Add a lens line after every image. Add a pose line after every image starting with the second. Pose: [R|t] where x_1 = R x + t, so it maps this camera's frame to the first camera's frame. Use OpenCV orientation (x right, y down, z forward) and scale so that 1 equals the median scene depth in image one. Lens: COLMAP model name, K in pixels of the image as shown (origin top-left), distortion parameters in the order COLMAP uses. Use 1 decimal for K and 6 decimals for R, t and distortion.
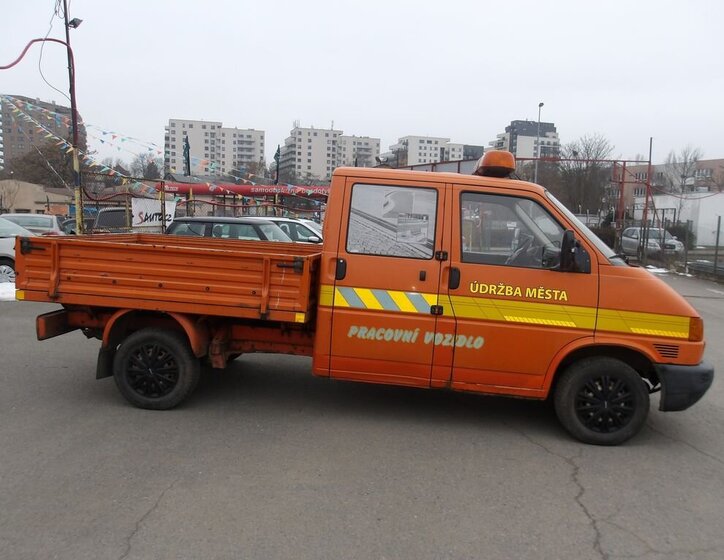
lens RADIAL K [[621.6, 0, 350.9], [0, 621.6, 279.8], [0, 0, 1]] dist [-0.016426, 0.007956]
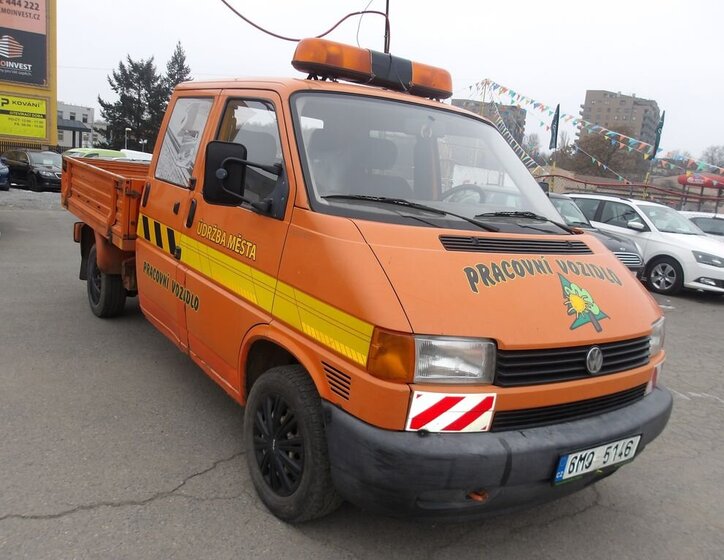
lens RADIAL K [[627.4, 0, 362.0], [0, 627.4, 280.0], [0, 0, 1]] dist [-0.003875, 0.000294]
pose [[0.657208, 0.153701, -0.737871, 0.862521], [-0.149564, 0.986113, 0.072197, -0.008489], [0.738721, 0.062910, 0.671069, 0.634546]]
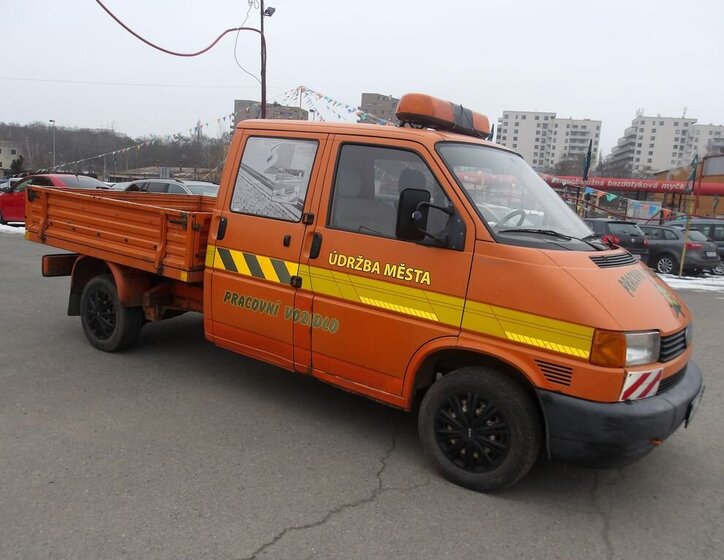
lens RADIAL K [[627.7, 0, 358.8], [0, 627.7, 281.8], [0, 0, 1]] dist [-0.026544, -0.005252]
pose [[0.868764, 0.098306, -0.485371, 0.622893], [-0.092482, 0.995063, 0.036004, 0.009906], [0.486514, 0.013609, 0.873567, 0.282332]]
